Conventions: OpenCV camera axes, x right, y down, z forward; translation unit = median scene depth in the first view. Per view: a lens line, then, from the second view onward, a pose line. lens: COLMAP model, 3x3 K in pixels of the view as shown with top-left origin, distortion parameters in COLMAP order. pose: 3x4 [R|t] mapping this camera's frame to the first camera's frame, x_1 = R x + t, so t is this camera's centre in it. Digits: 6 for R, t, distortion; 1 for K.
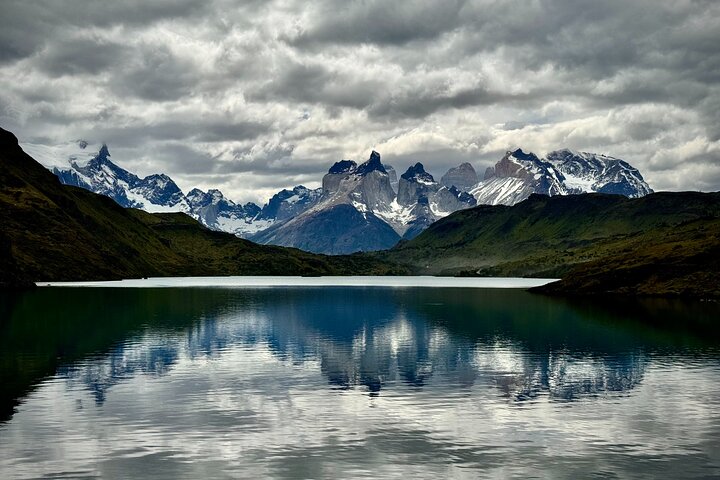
lens RADIAL K [[664.2, 0, 360.0], [0, 664.2, 240.0], [0, 0, 1]] dist [-0.039330, -0.001863]
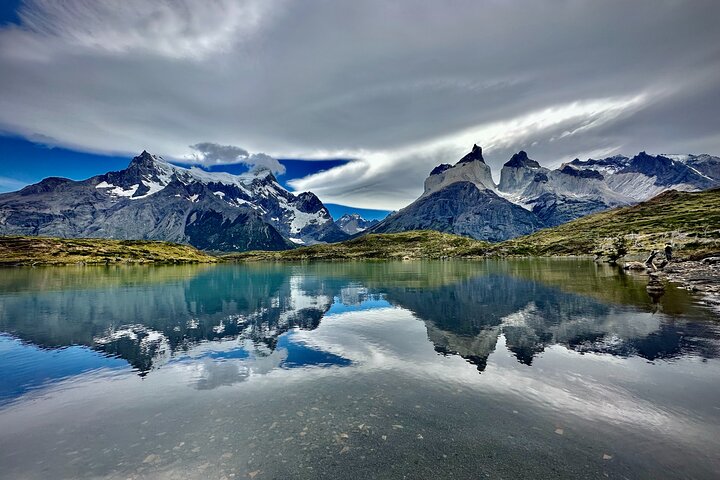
lens RADIAL K [[1387.7, 0, 360.0], [0, 1387.7, 240.0], [0, 0, 1]] dist [0.039076, 0.273005]
pose [[0.990209, -0.015819, -0.138692, 0.216680], [0.021059, 0.999116, 0.036396, -0.098114], [0.137994, -0.038960, 0.989667, -1.885706]]
